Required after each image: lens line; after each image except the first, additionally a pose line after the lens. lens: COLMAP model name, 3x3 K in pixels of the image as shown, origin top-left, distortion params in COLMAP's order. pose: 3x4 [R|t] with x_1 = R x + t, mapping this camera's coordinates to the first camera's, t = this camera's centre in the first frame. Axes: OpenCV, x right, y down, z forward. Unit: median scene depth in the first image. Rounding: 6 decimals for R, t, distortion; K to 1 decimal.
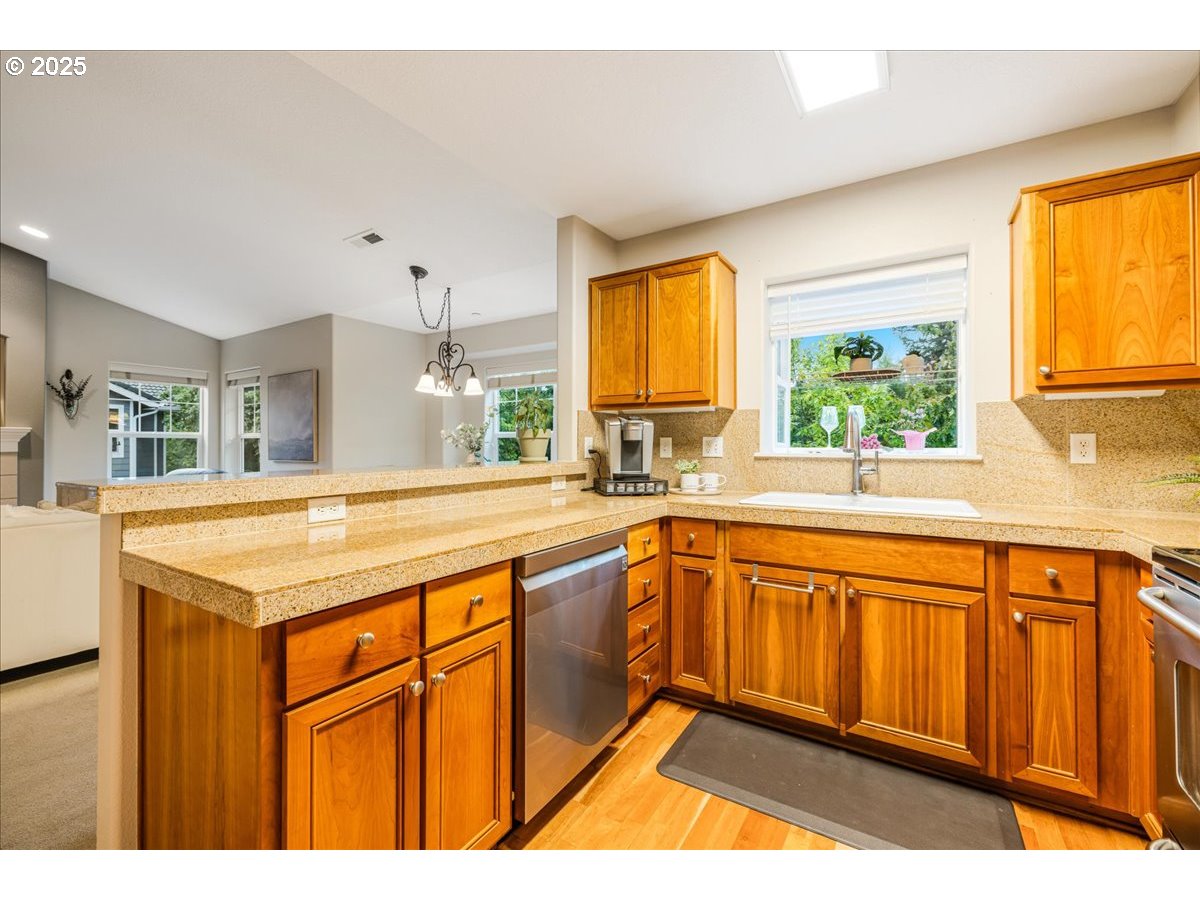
lens RADIAL K [[501.7, 0, 602.2], [0, 501.7, 443.2], [0, 0, 1]] dist [-0.001749, -0.000308]
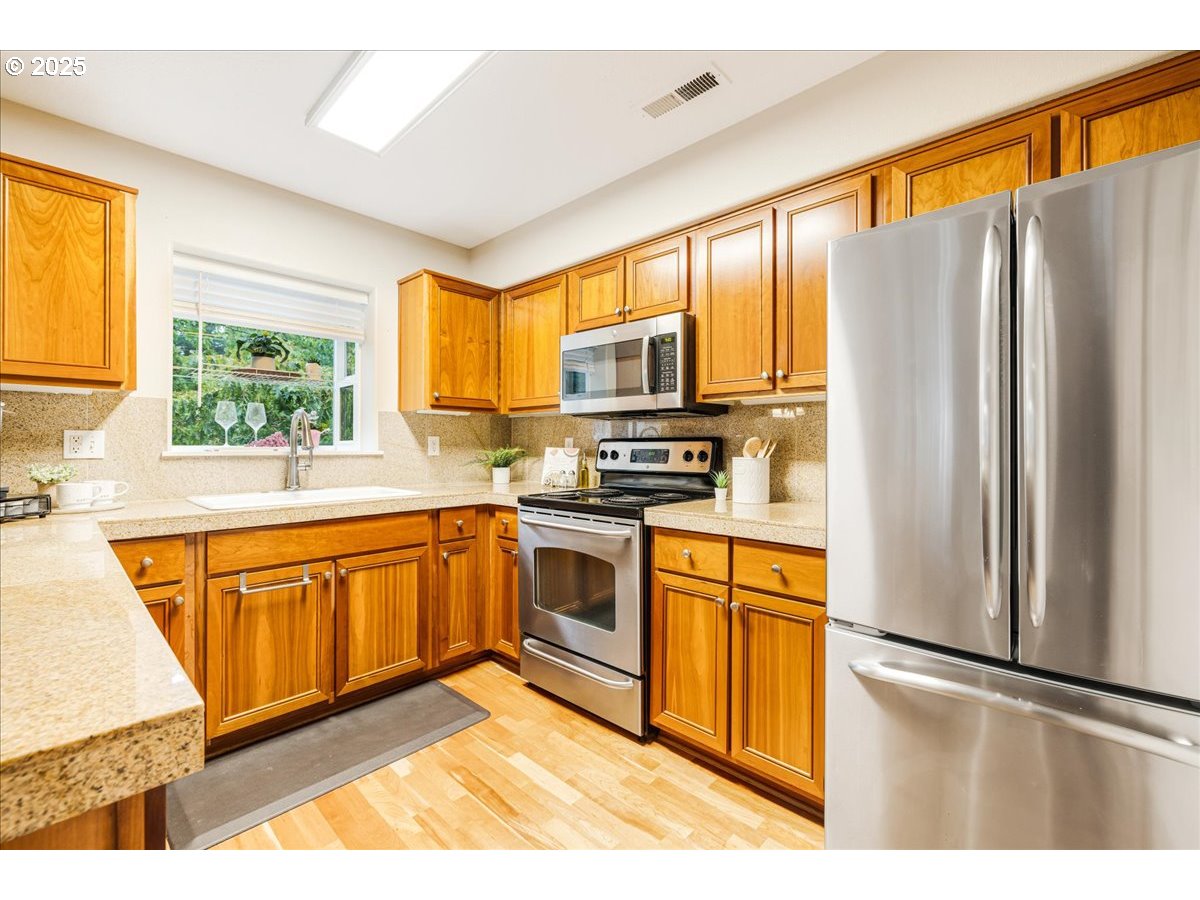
lens RADIAL K [[504.2, 0, 598.6], [0, 504.2, 446.8], [0, 0, 1]] dist [-0.002238, -0.000161]
pose [[0.196270, -0.003360, 0.980544, -0.496260], [-0.008563, 0.999950, 0.005140, 0.001018], [-0.980513, -0.009406, 0.196231, 0.197894]]
